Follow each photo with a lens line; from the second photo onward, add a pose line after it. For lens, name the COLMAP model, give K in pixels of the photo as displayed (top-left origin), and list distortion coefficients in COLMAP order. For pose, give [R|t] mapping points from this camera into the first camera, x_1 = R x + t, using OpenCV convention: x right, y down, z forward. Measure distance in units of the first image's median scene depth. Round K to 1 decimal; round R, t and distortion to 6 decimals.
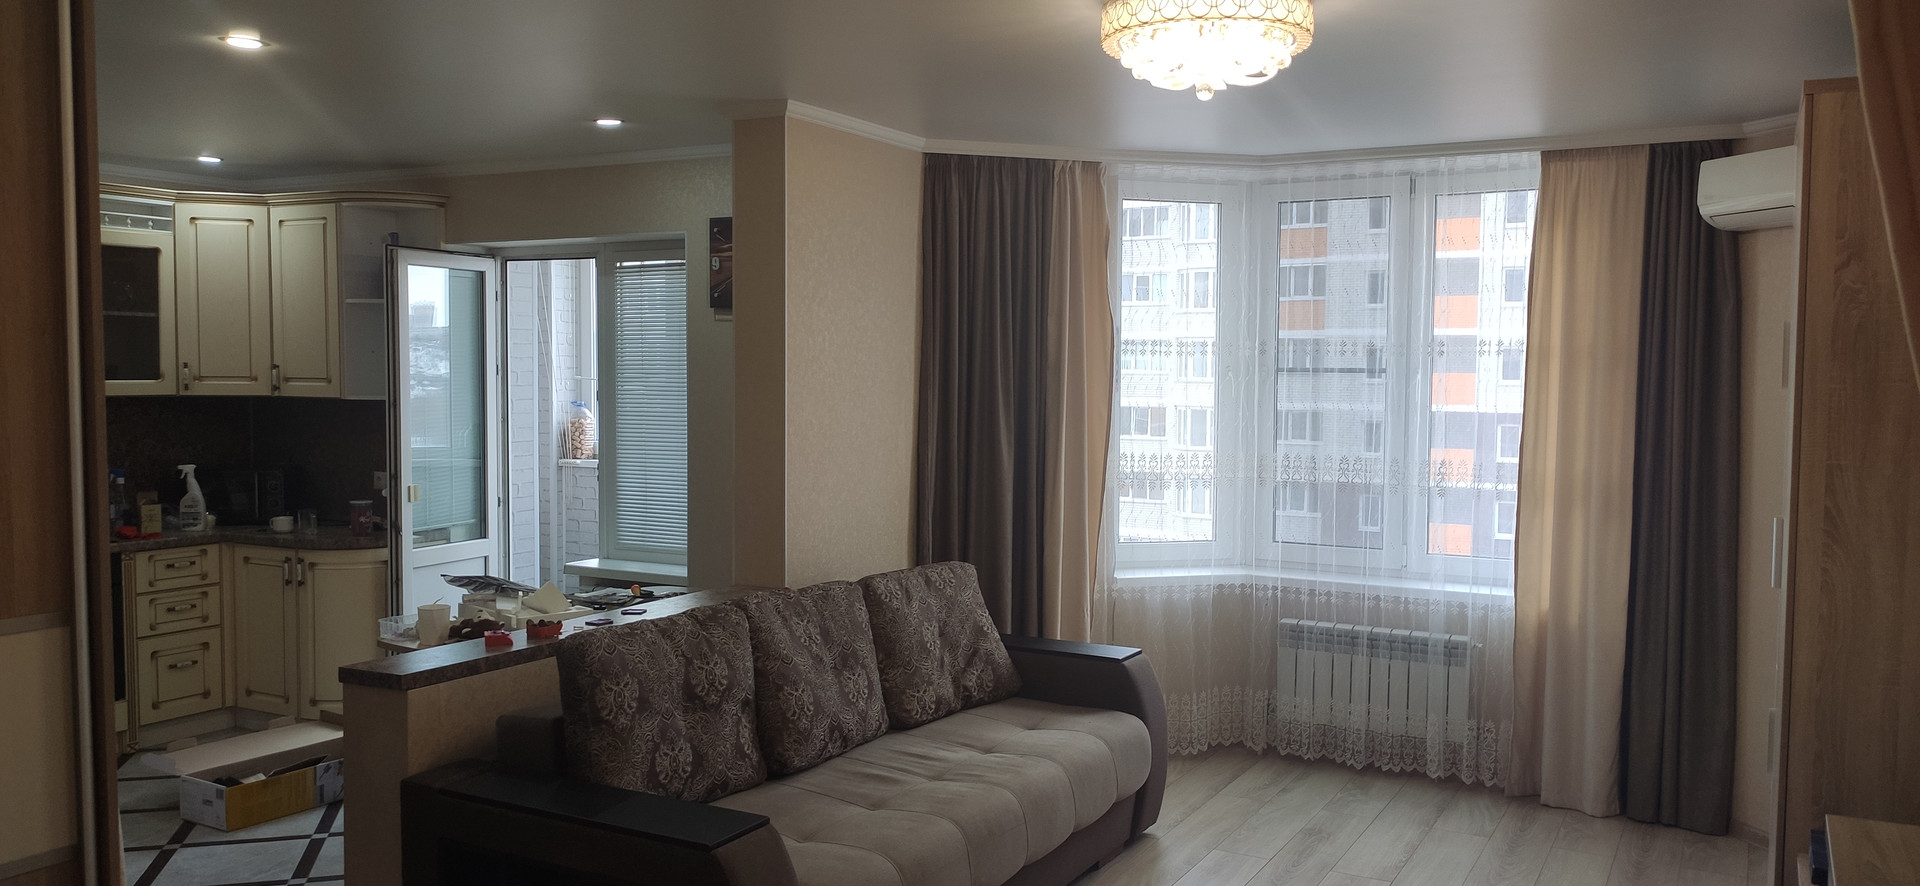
lens RADIAL K [[1460.4, 0, 960.0], [0, 1460.4, 443.0], [0, 0, 1]] dist [0.077459, -0.000350]
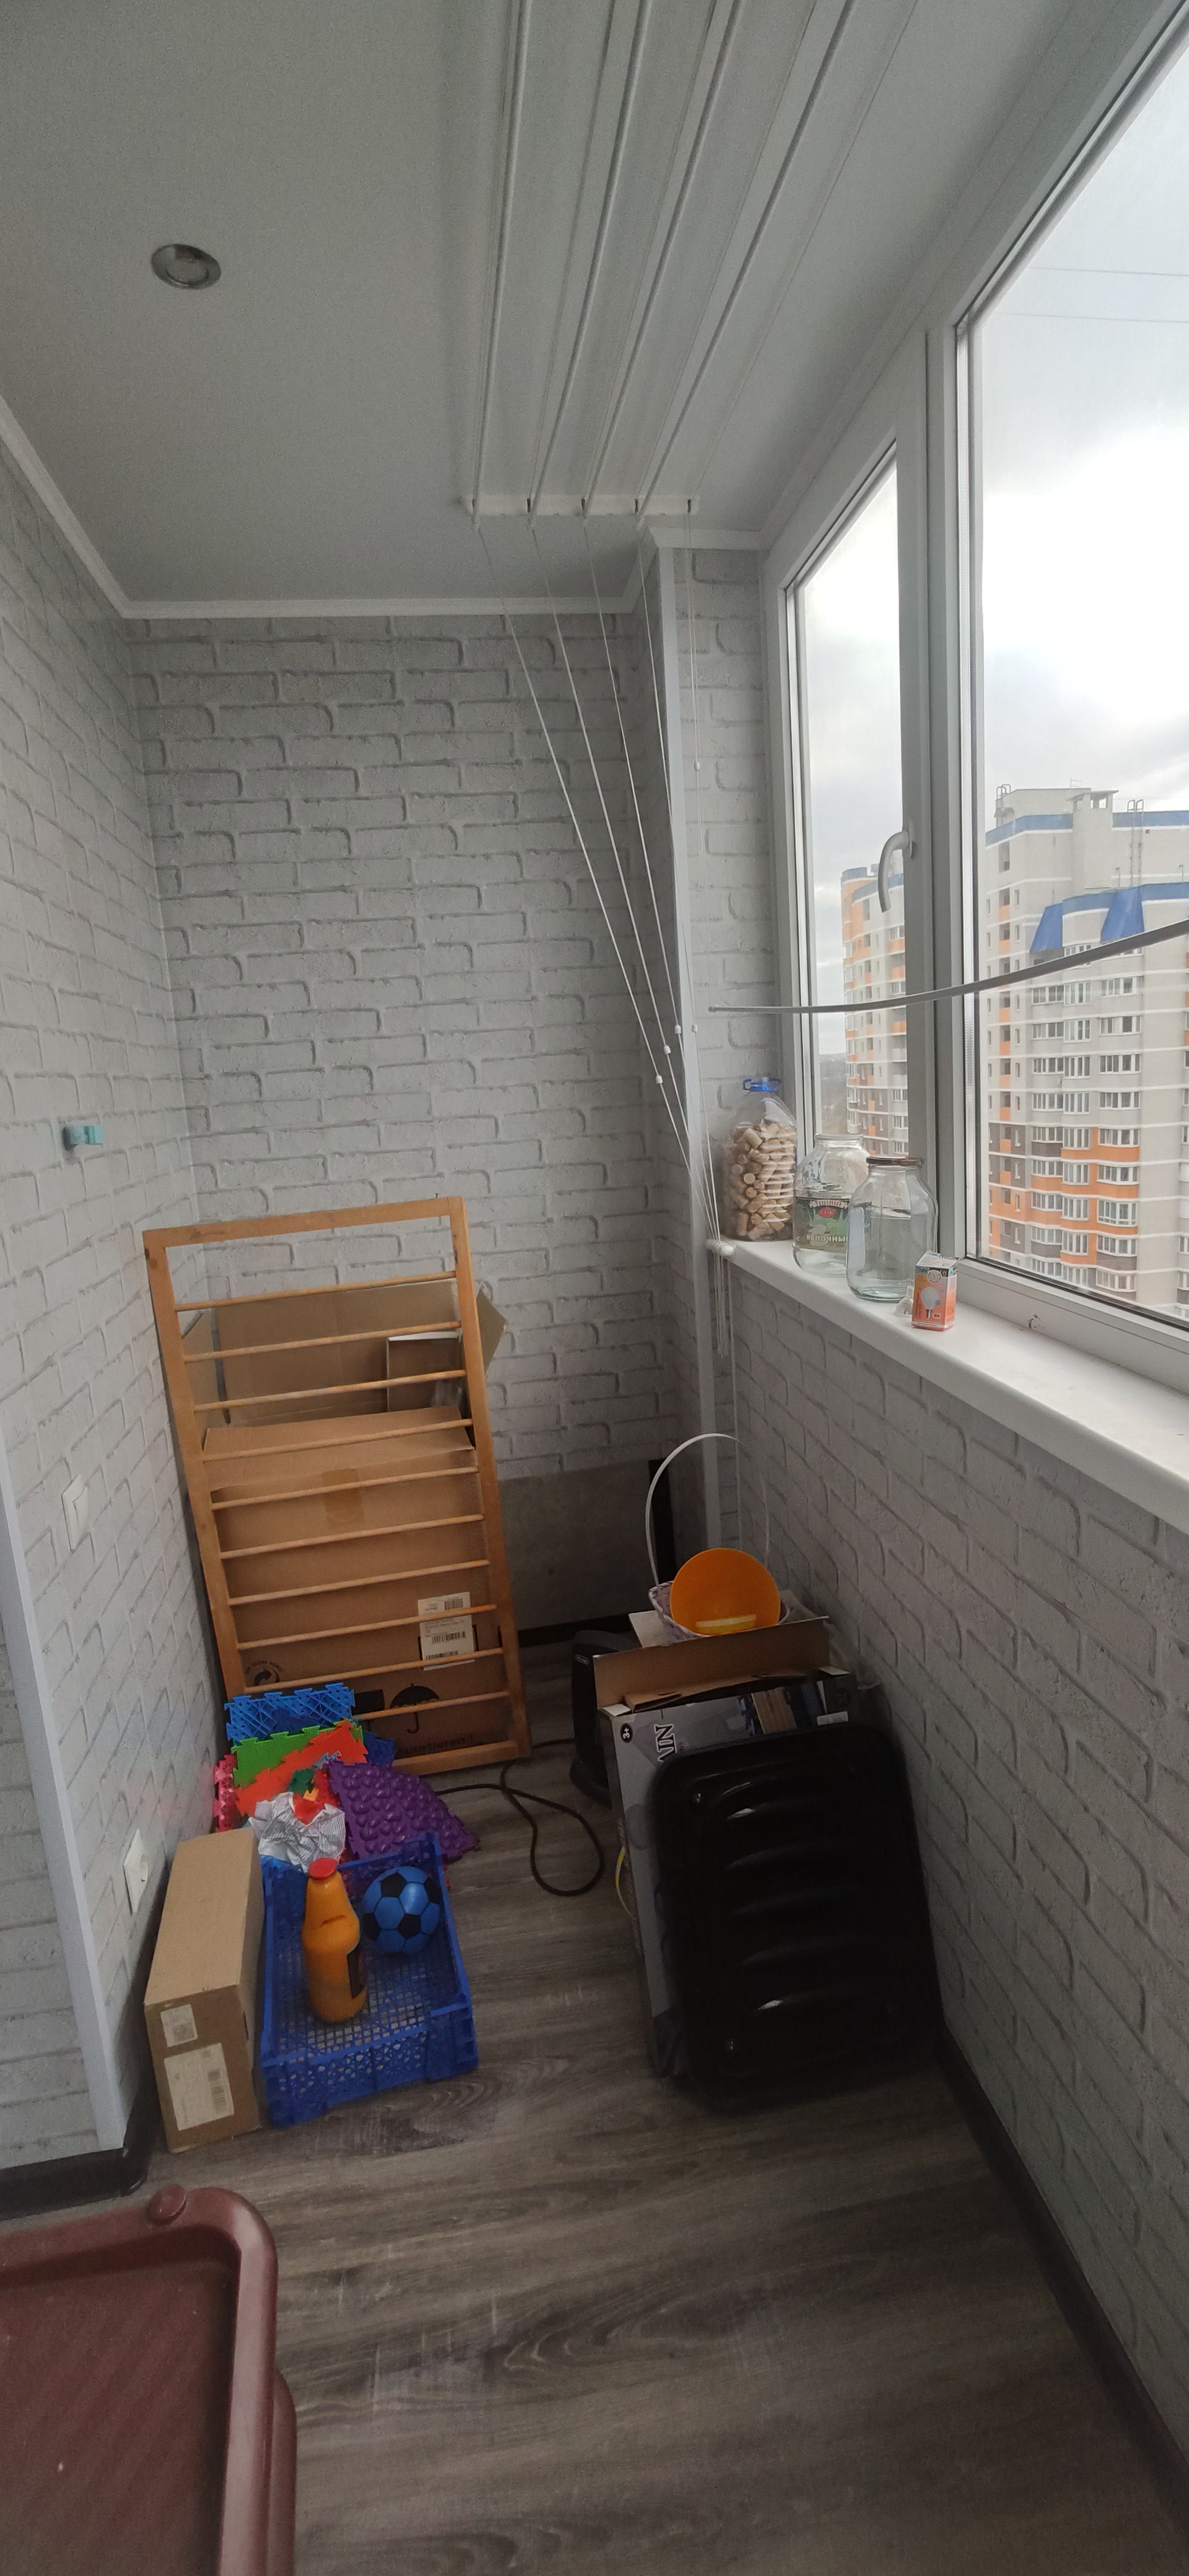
lens RADIAL K [[1134.6, 0, 594.5], [0, 1134.6, 1288.0], [0, 0, 1]] dist [-0.049543, 0.044976]
pose [[0.612535, 0.099293, -0.784182, -0.010461], [0.035718, 0.987589, 0.152948, -0.003619], [0.789636, -0.121695, 0.601386, 0.137700]]
